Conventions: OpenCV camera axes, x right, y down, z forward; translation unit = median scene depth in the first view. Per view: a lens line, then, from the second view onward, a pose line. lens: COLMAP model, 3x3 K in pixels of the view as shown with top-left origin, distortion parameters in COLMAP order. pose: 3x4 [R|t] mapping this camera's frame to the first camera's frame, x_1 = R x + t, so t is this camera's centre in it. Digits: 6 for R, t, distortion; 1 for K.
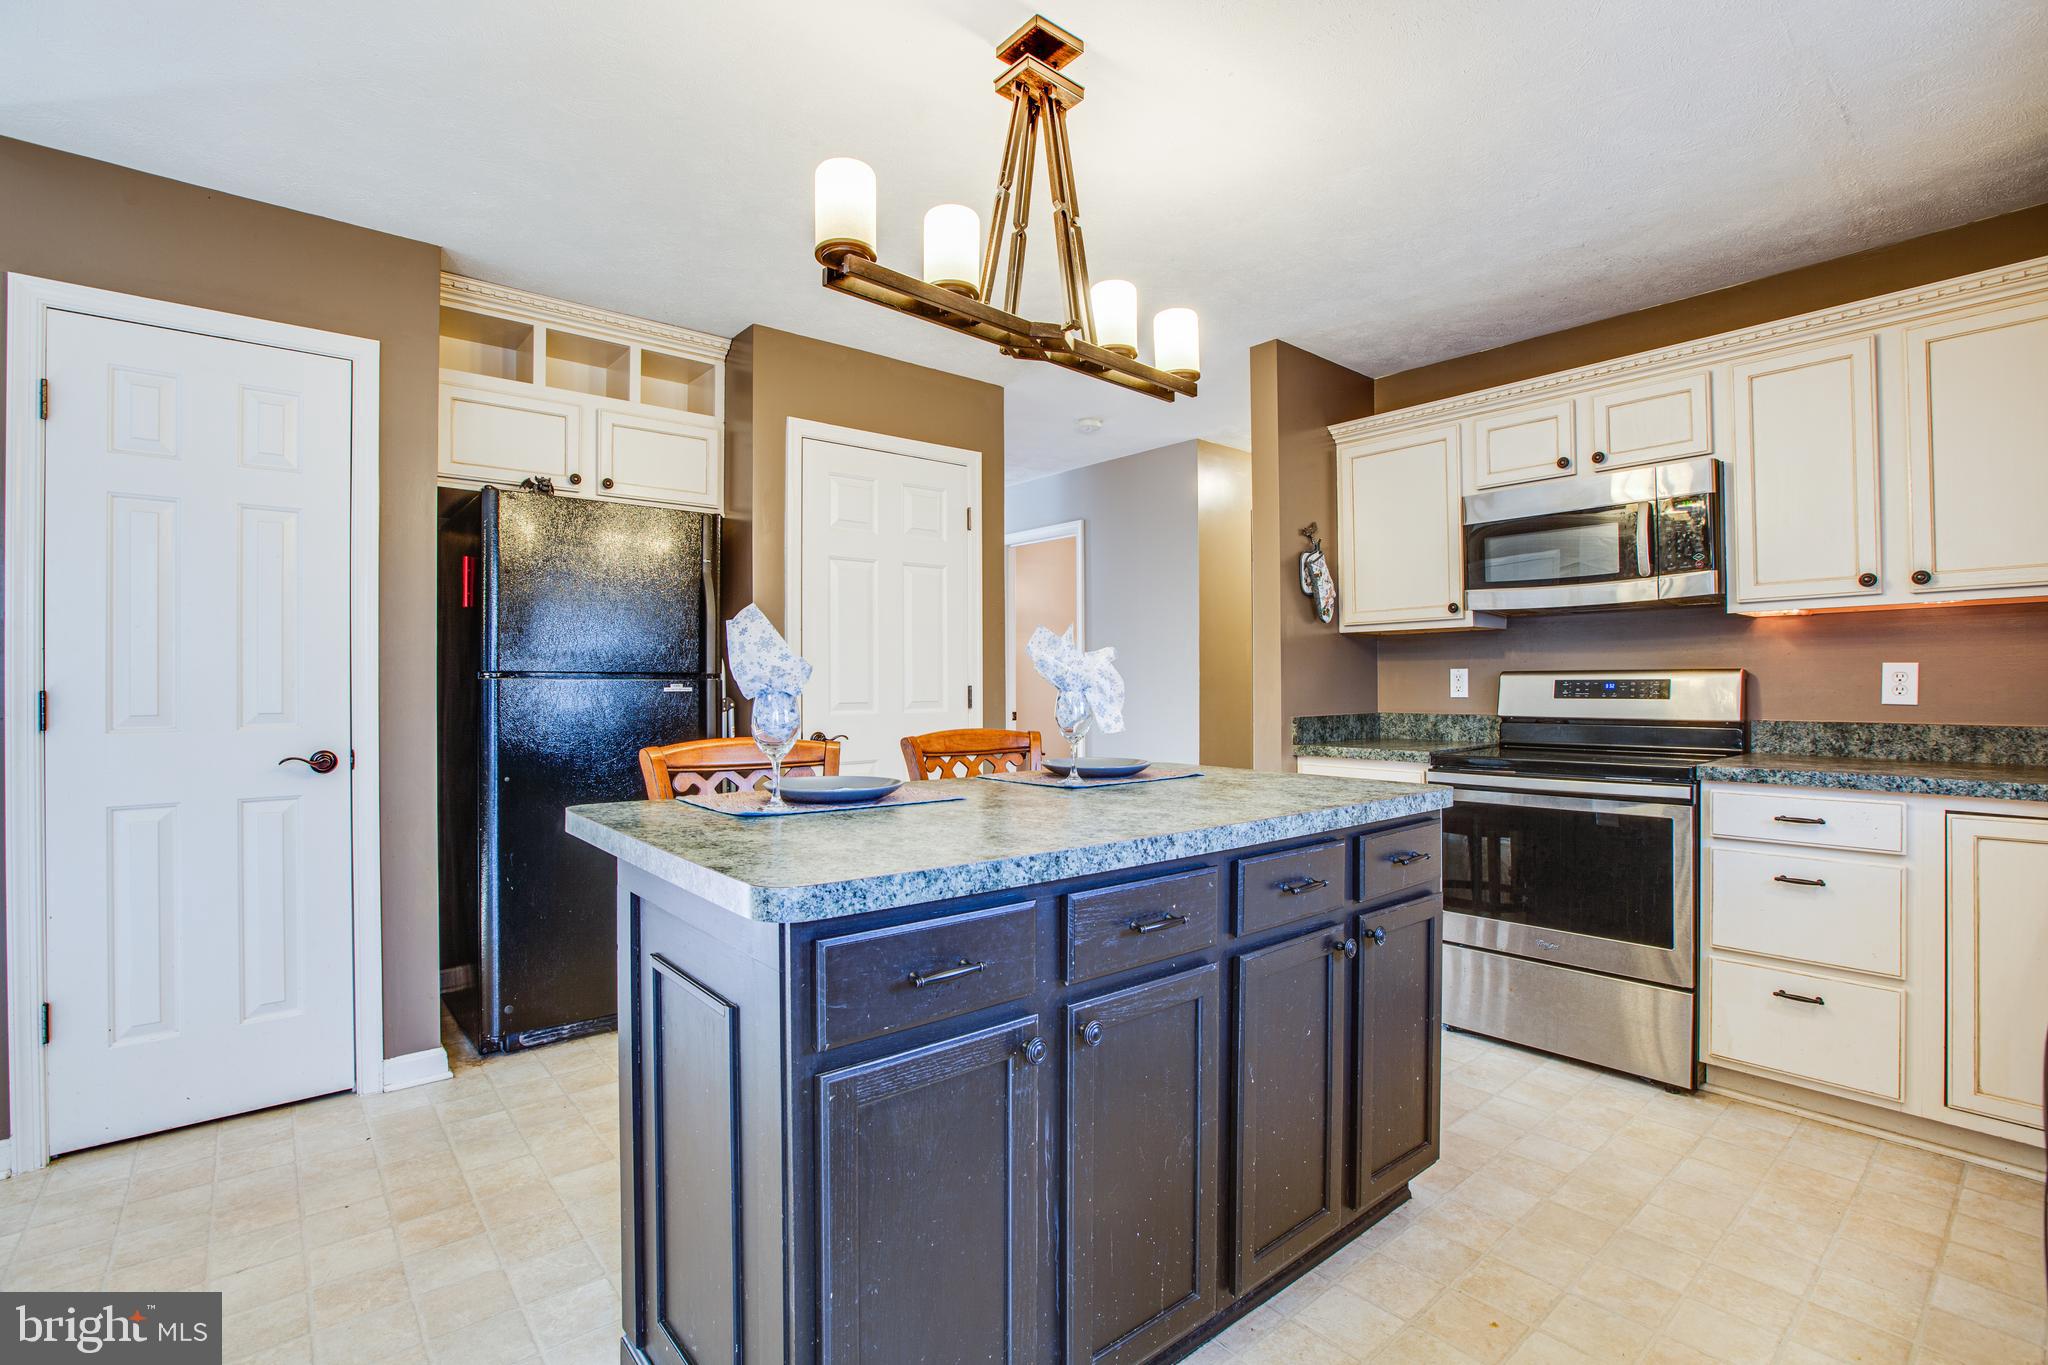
lens RADIAL K [[945.1, 0, 986.1], [0, 945.1, 684.0], [0, 0, 1]] dist [-0.051728, 0.015026]
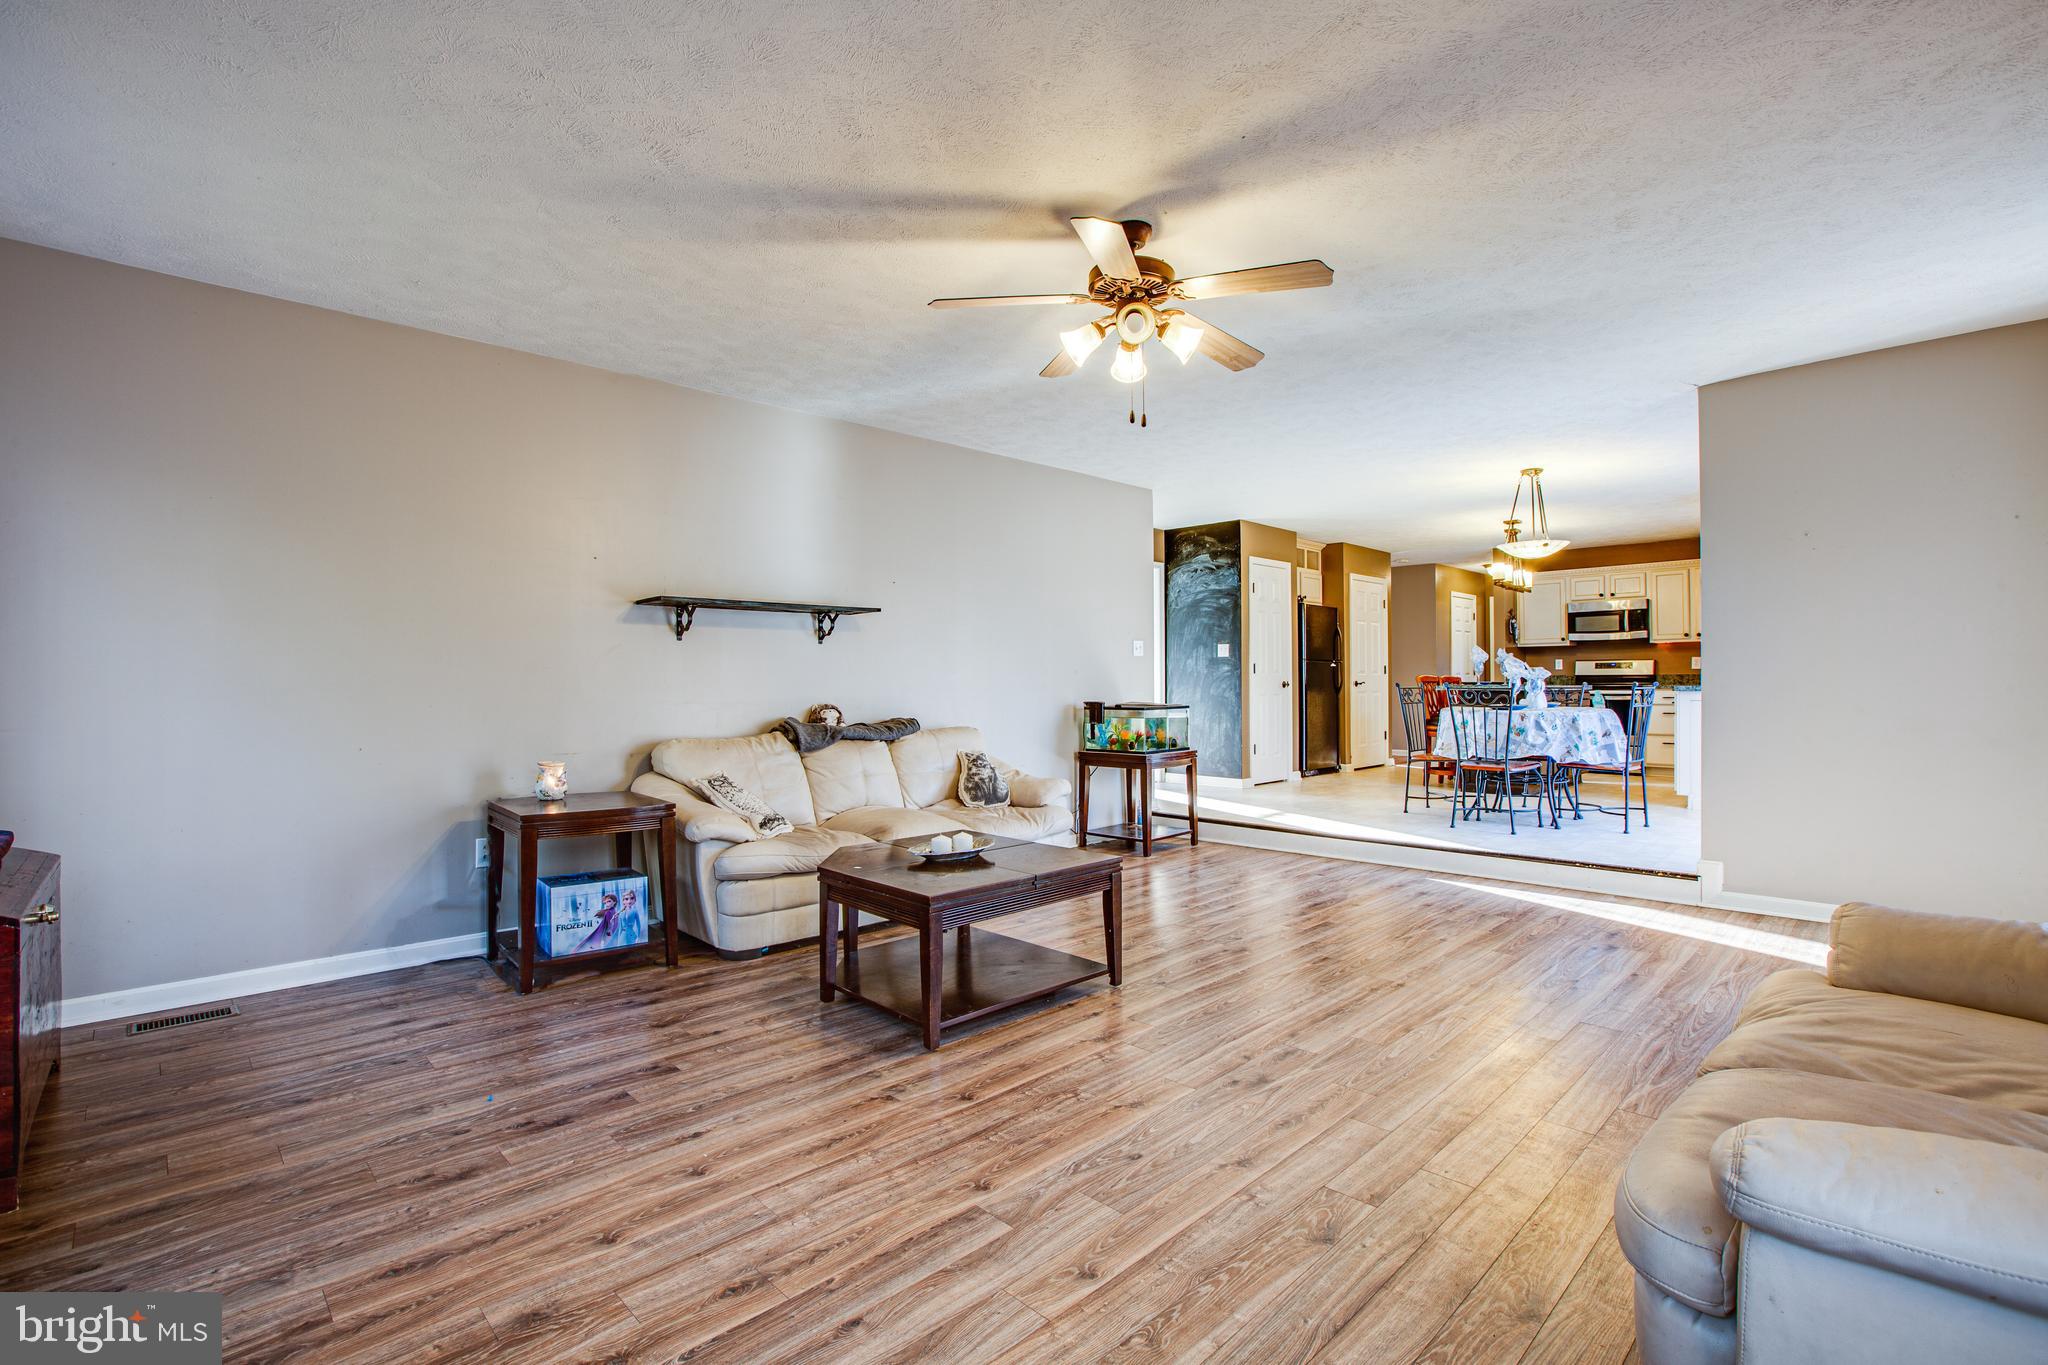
lens RADIAL K [[945.1, 0, 986.1], [0, 945.1, 684.0], [0, 0, 1]] dist [-0.051728, 0.015026]
pose [[0.997479, -0.000768, 0.070960, -1.877038], [0.000445, 0.999989, 0.004578, 0.059322], [-0.070963, -0.004535, 0.997469, -2.225914]]
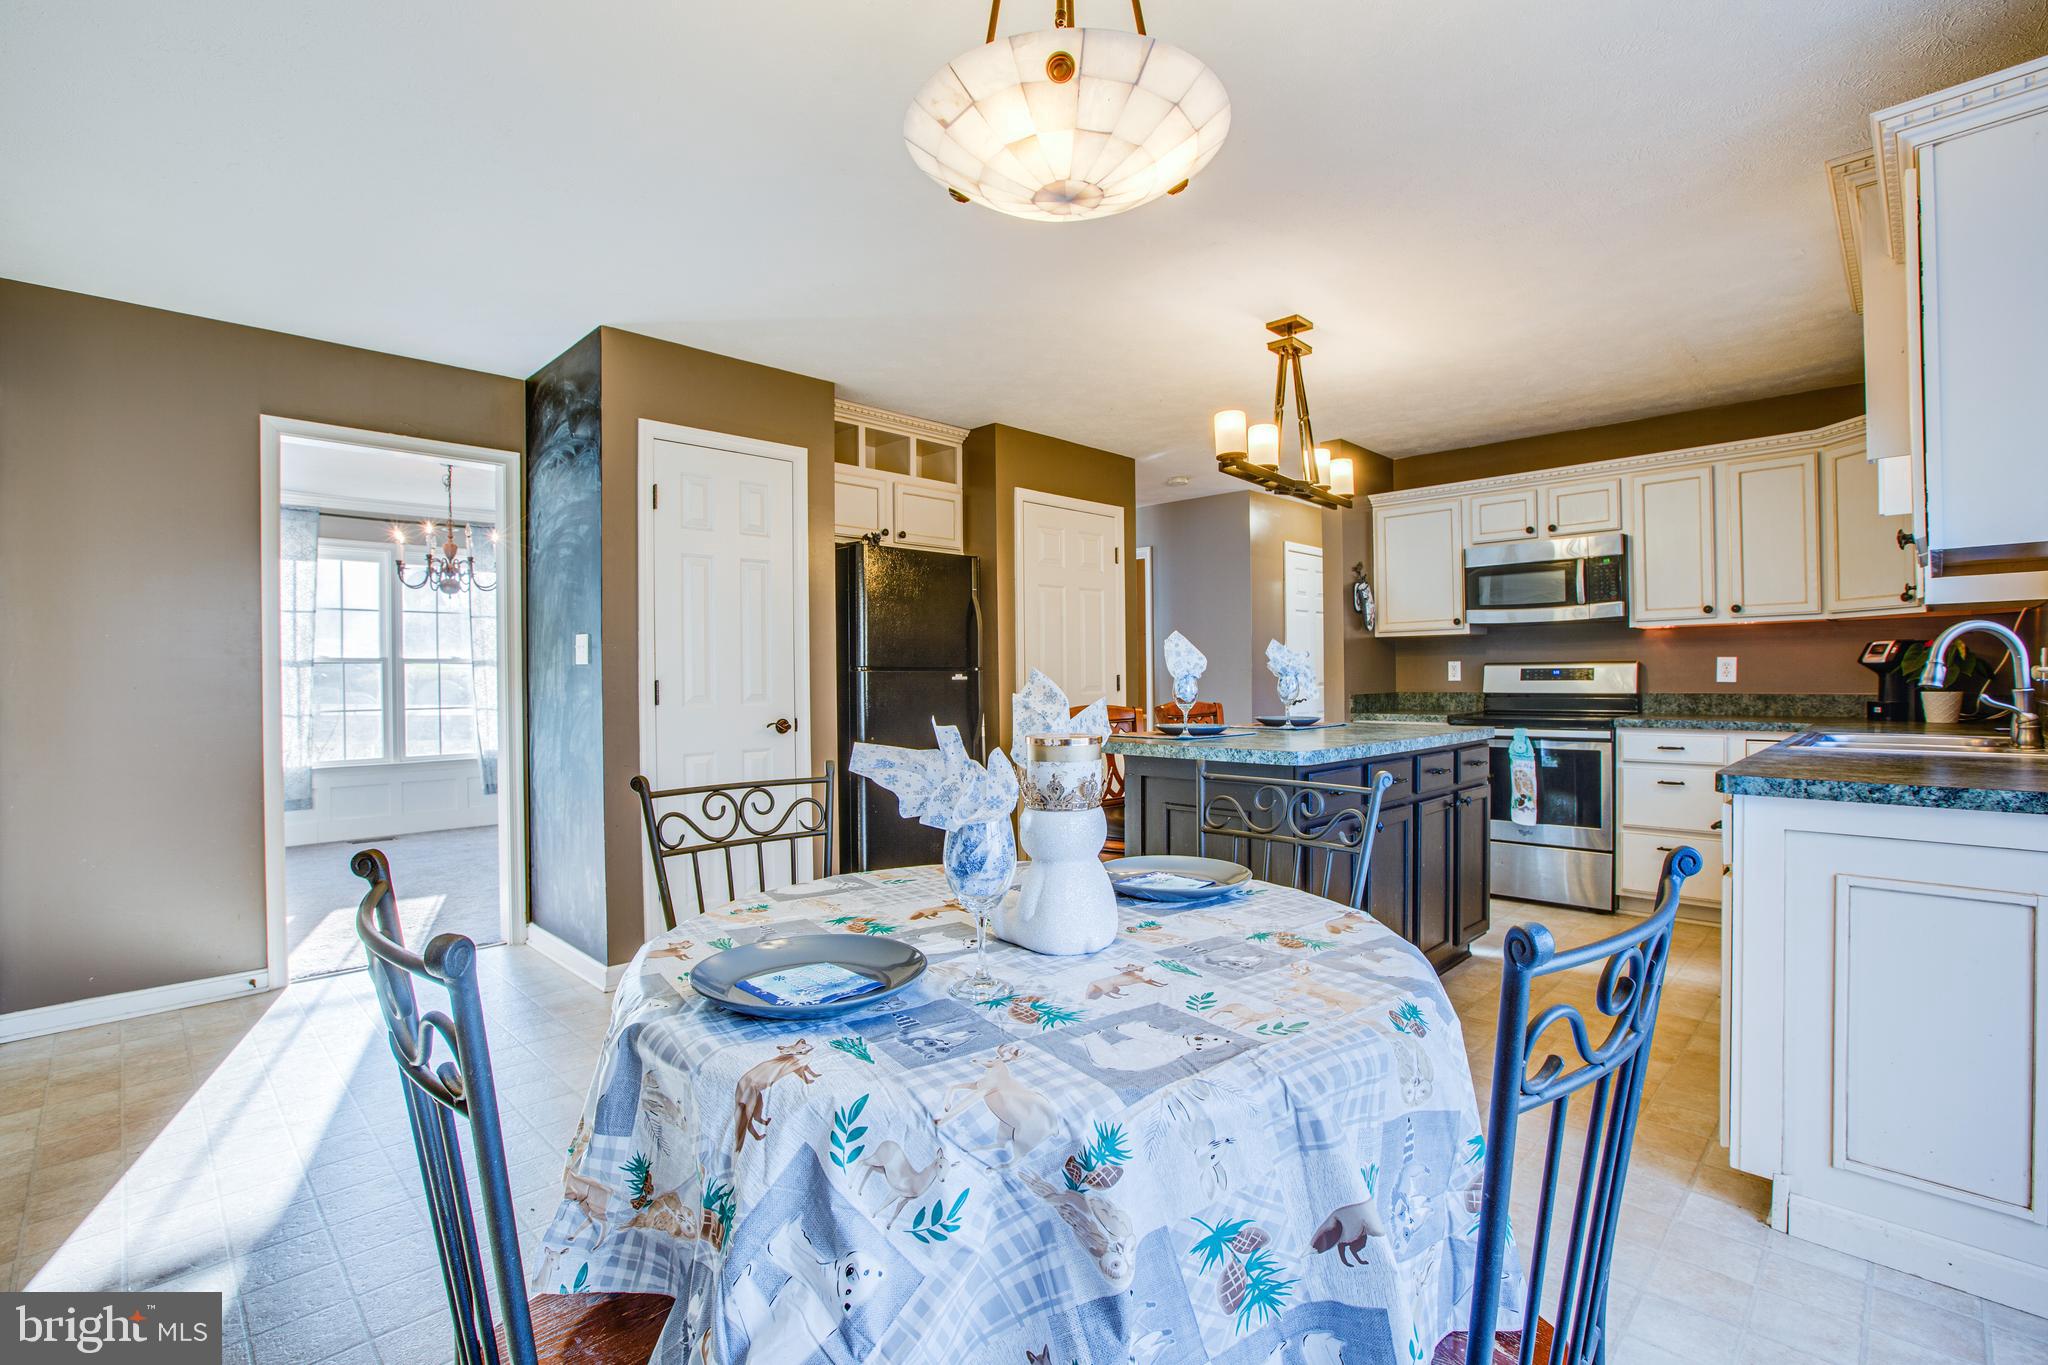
lens RADIAL K [[945.1, 0, 986.1], [0, 945.1, 684.0], [0, 0, 1]] dist [-0.051728, 0.015026]
pose [[0.995983, -0.006696, 0.089291, -0.467926], [0.005913, 0.999942, 0.009032, 0.002276], [-0.089346, -0.008467, 0.995965, -0.522480]]
